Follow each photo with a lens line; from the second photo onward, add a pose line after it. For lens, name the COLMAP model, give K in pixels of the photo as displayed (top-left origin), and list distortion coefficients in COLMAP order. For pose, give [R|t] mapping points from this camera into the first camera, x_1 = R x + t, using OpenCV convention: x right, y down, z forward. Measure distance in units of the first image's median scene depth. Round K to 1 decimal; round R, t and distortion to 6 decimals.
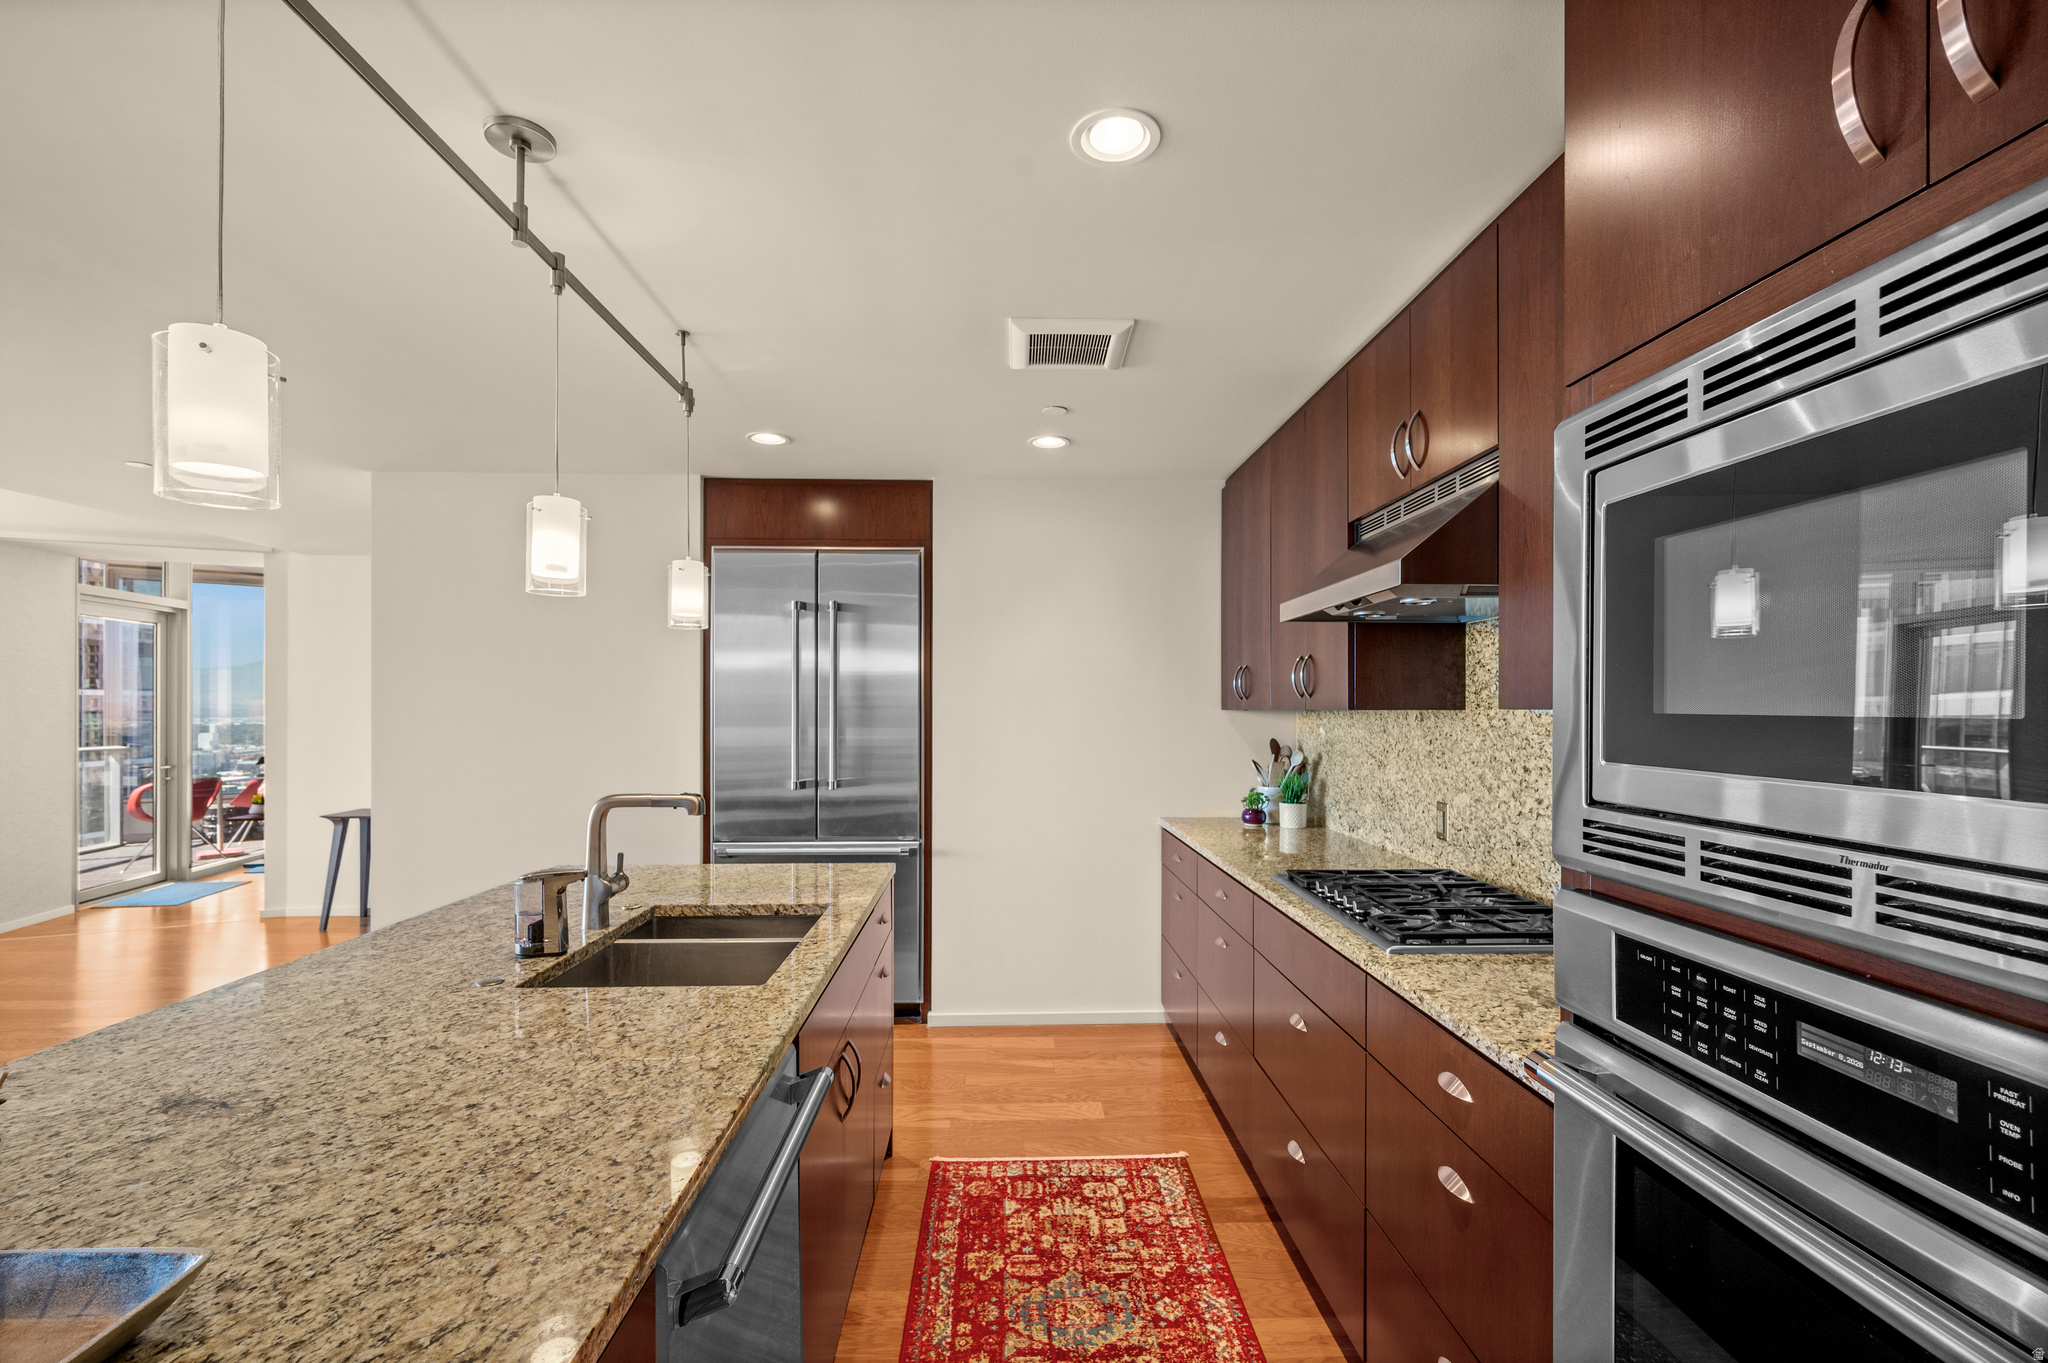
lens RADIAL K [[889.1, 0, 1026.9], [0, 889.1, 708.5], [0, 0, 1]] dist [0.000229, 0.000130]
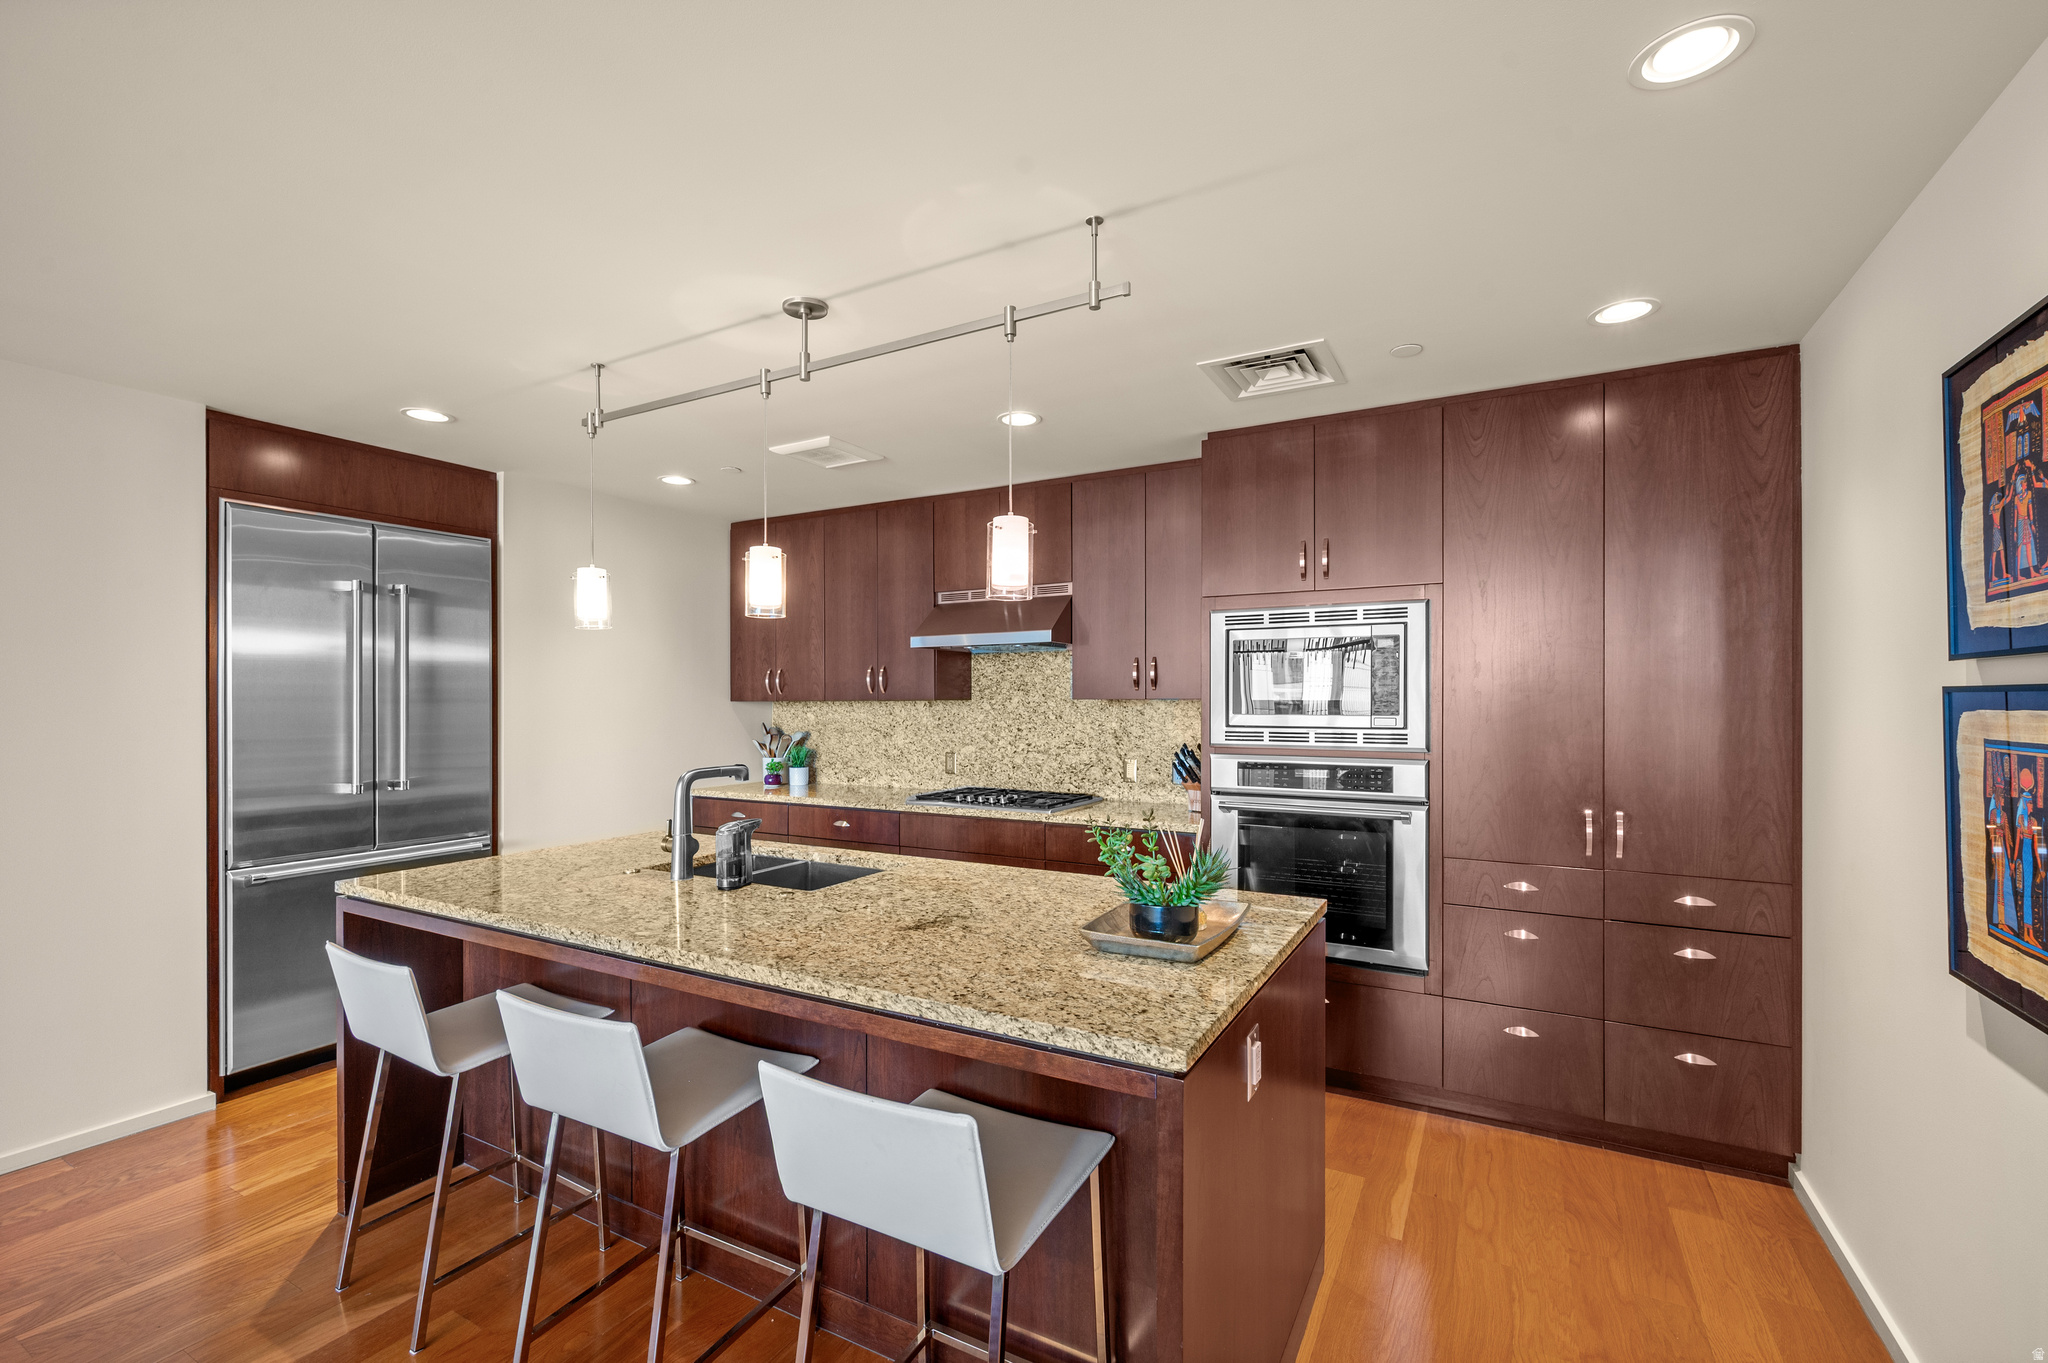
lens RADIAL K [[877.0, 0, 1023.7], [0, 877.0, 701.2], [0, 0, 1]] dist [0.002747, 0.000034]
pose [[0.517690, -0.004027, 0.855559, -0.810533], [0.003811, 0.999990, 0.002401, -0.000010], [-0.855560, 0.002018, 0.517700, -0.023182]]
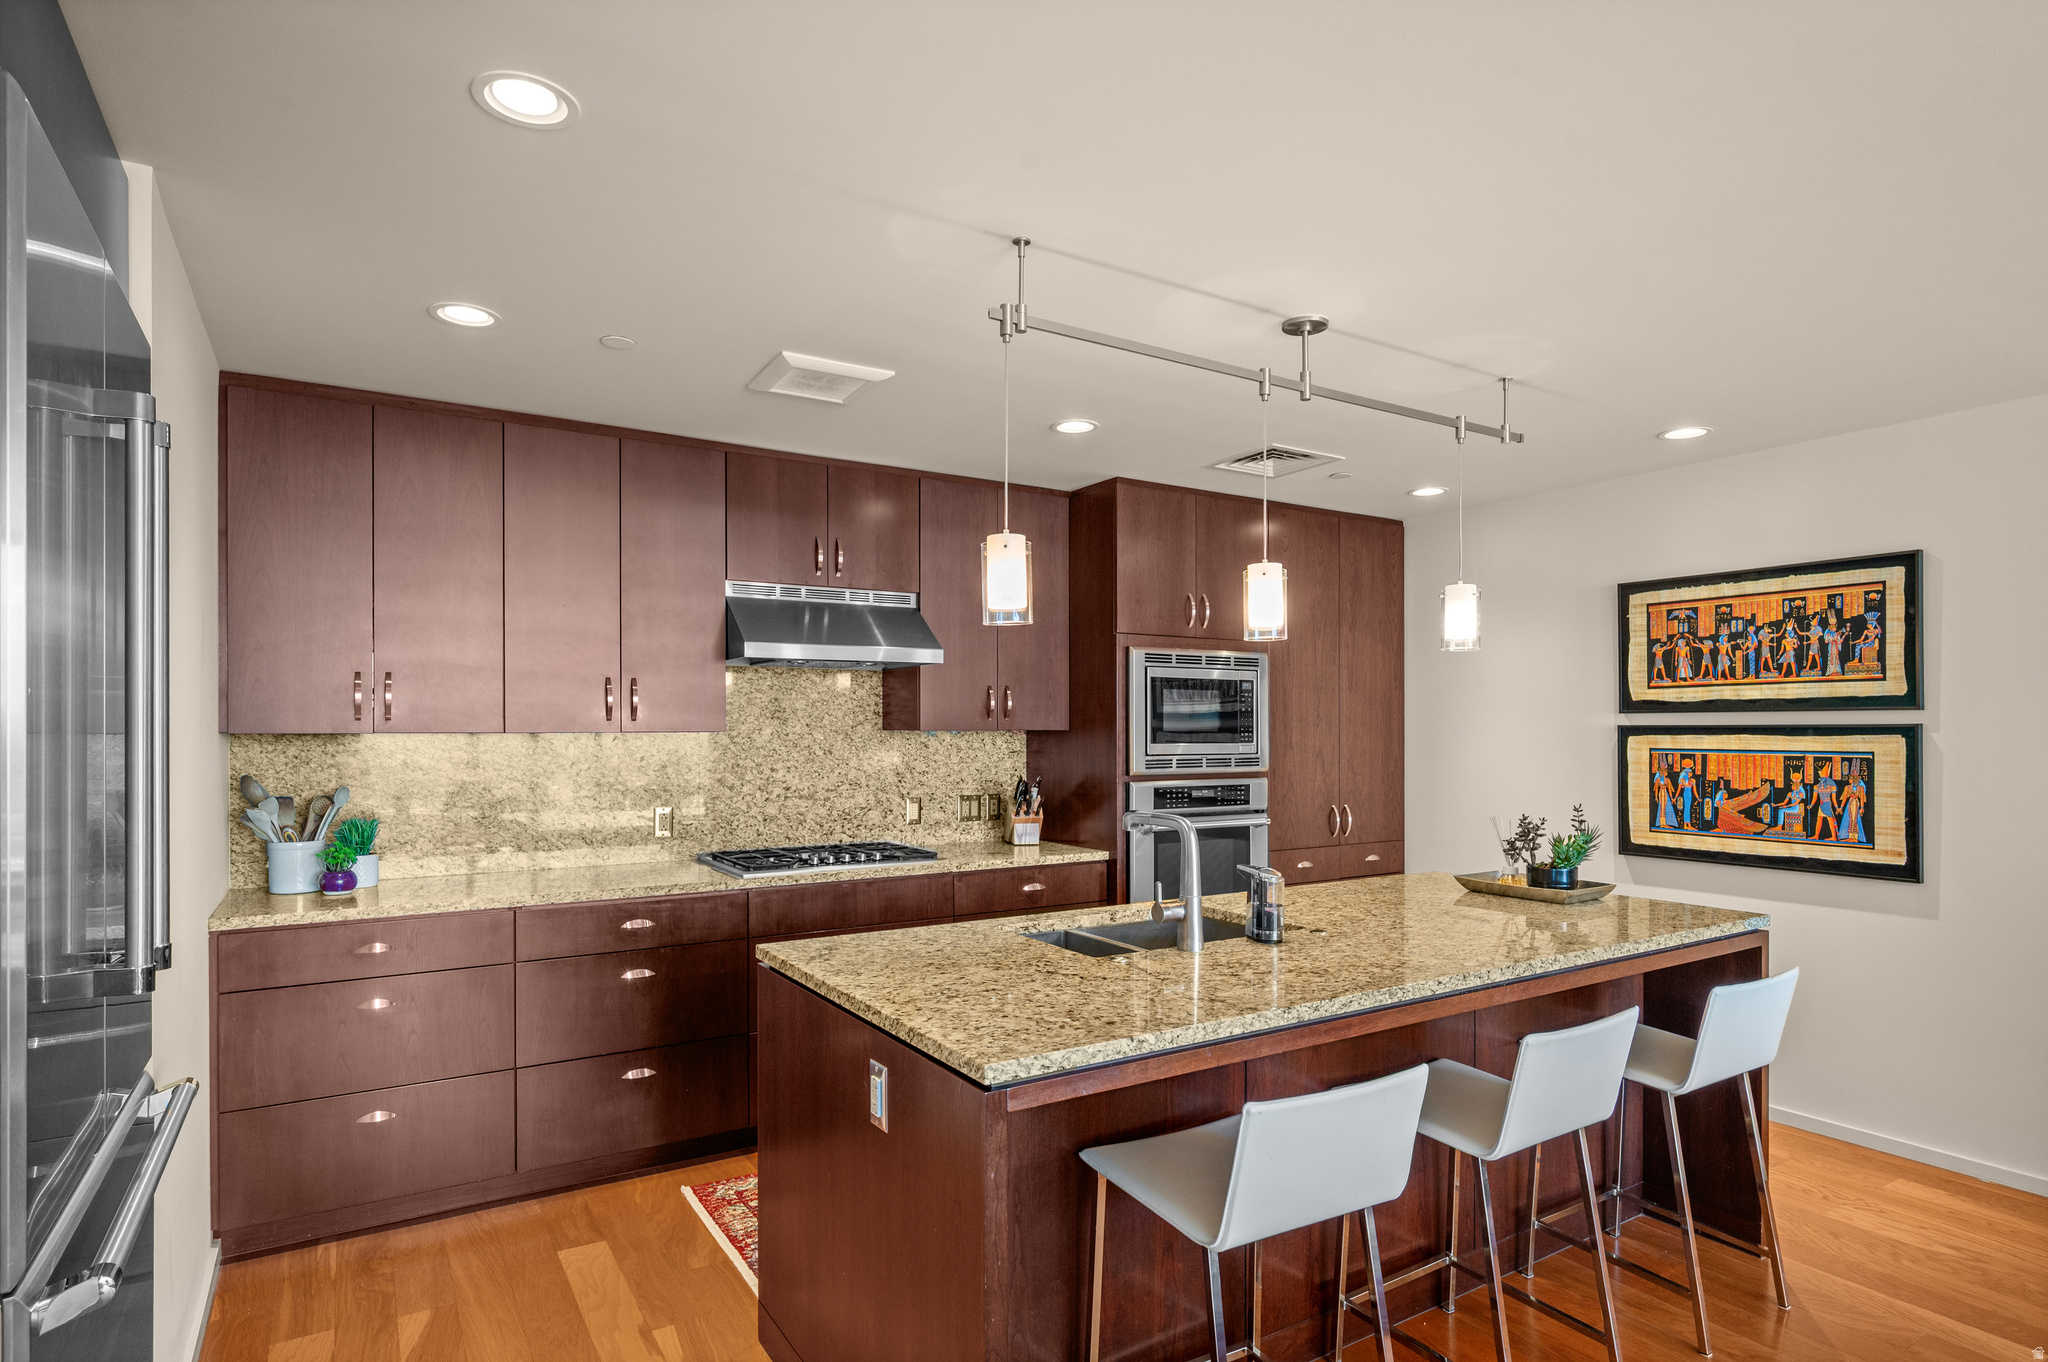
lens RADIAL K [[1078.1, 0, 1026.0], [0, 1078.1, 728.8], [0, 0, 1]] dist [0.000759, 0.000179]
pose [[-0.501537, 0.000960, 0.865136, -0.913221], [0.000742, 0.999999, -0.000680, -0.000218], [-0.865136, 0.000301, -0.501537, 1.121071]]
